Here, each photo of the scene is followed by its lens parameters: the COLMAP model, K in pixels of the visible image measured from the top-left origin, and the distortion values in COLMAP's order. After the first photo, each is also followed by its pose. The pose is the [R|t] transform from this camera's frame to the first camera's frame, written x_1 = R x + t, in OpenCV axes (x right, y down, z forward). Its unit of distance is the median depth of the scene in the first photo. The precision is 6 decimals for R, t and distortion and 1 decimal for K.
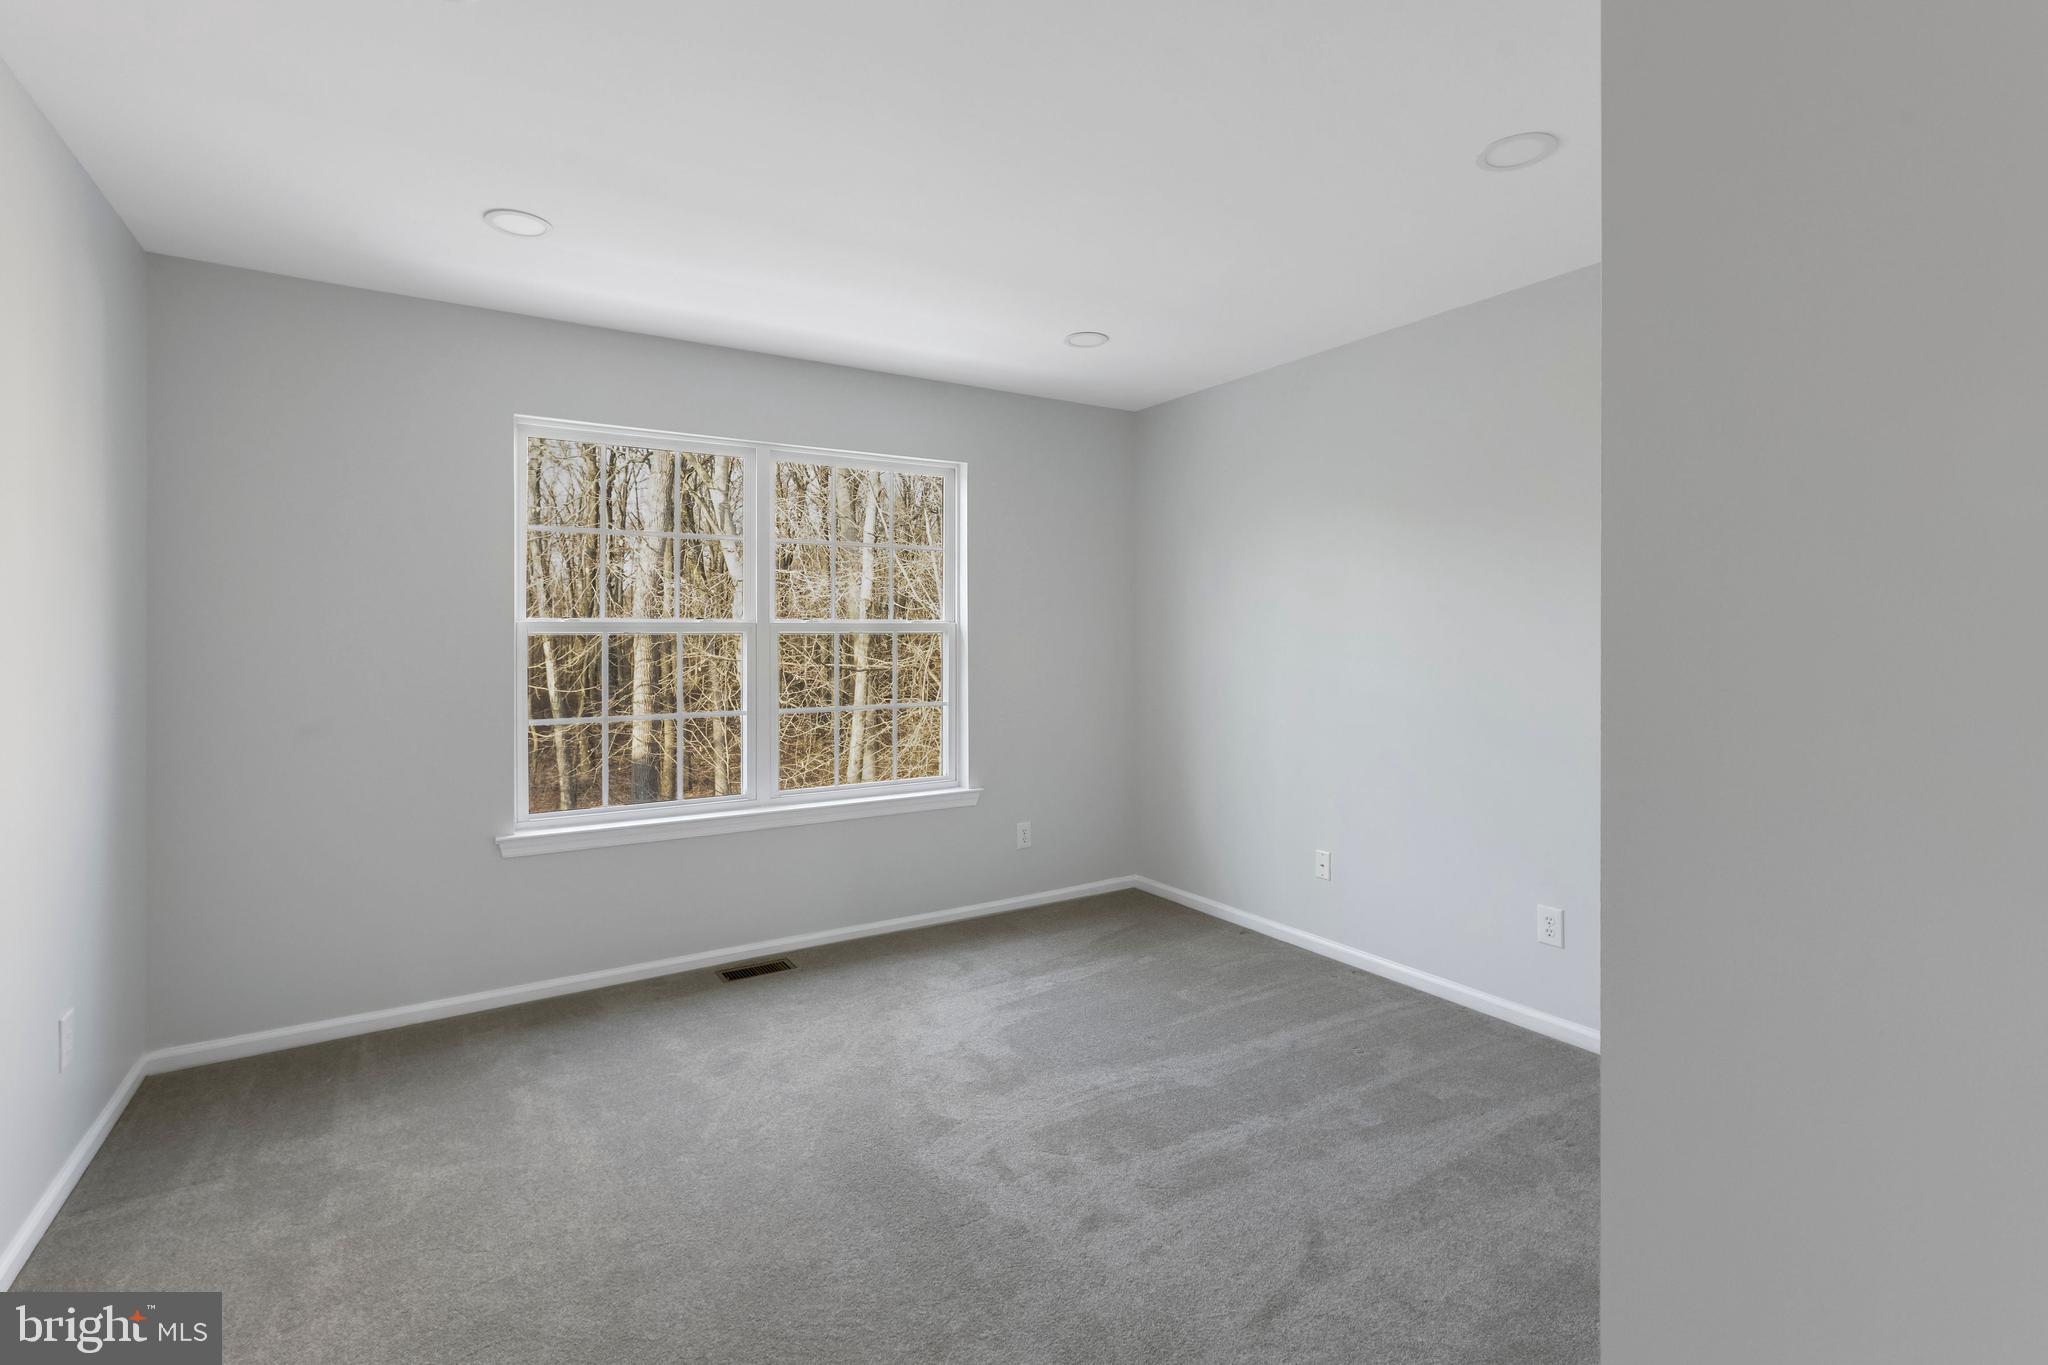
lens RADIAL K [[931.0, 0, 1018.7], [0, 931.0, 634.7], [0, 0, 1]] dist [0.001033, 0.000502]
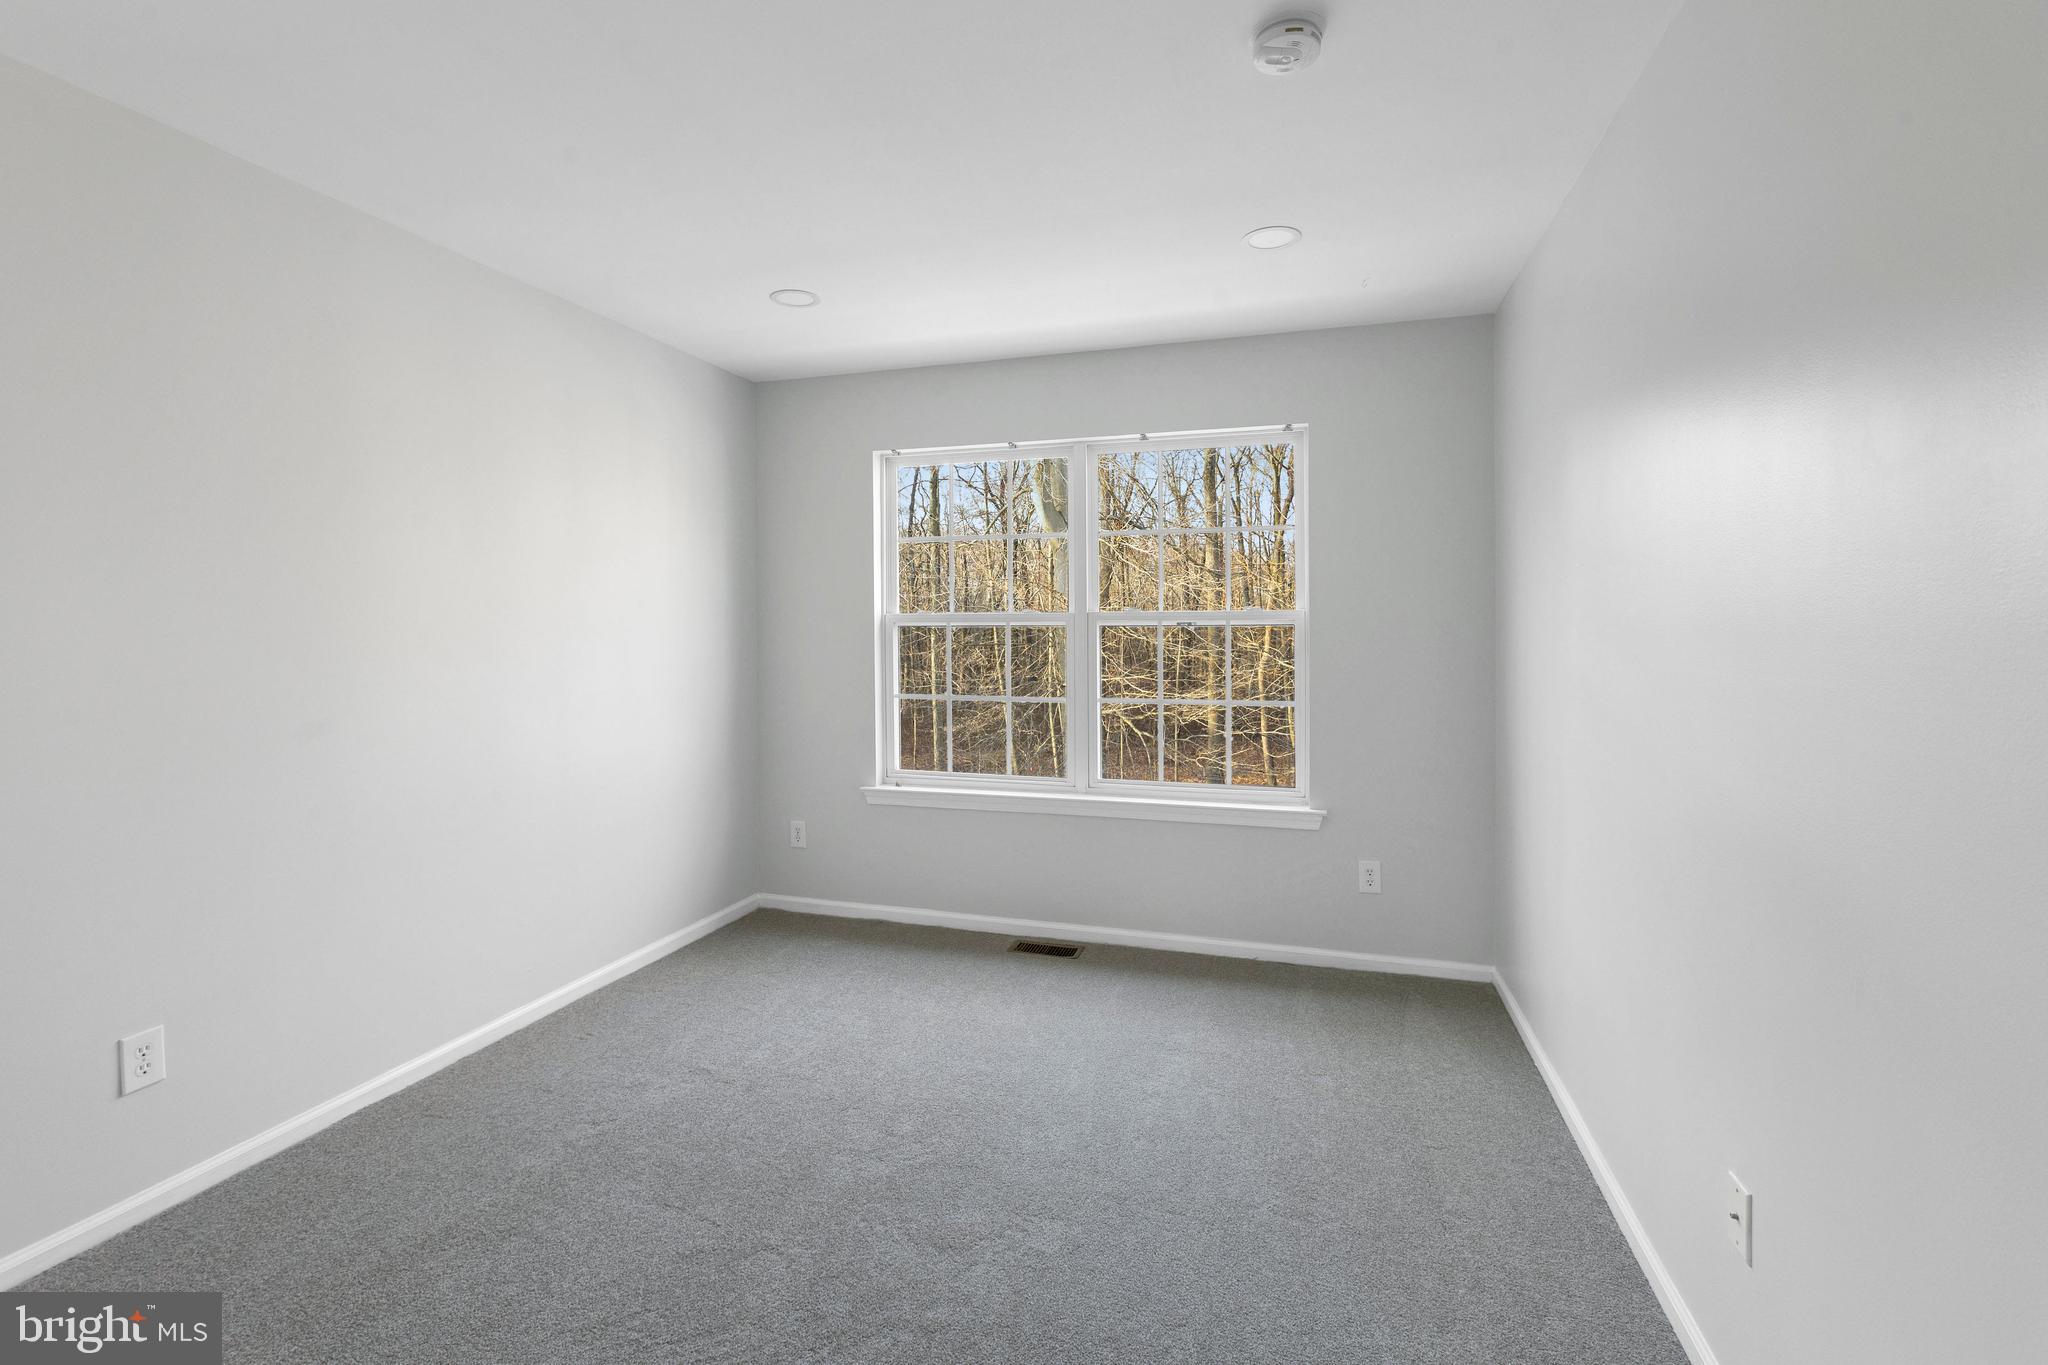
lens RADIAL K [[923.2, 0, 1028.2], [0, 923.2, 594.9], [0, 0, 1]] dist [-0.000299, 0.000030]
pose [[0.646062, -0.029883, -0.762700, 0.456217], [0.005802, 0.999397, -0.034242, 0.001828], [0.763263, 0.017697, 0.645846, 0.290727]]
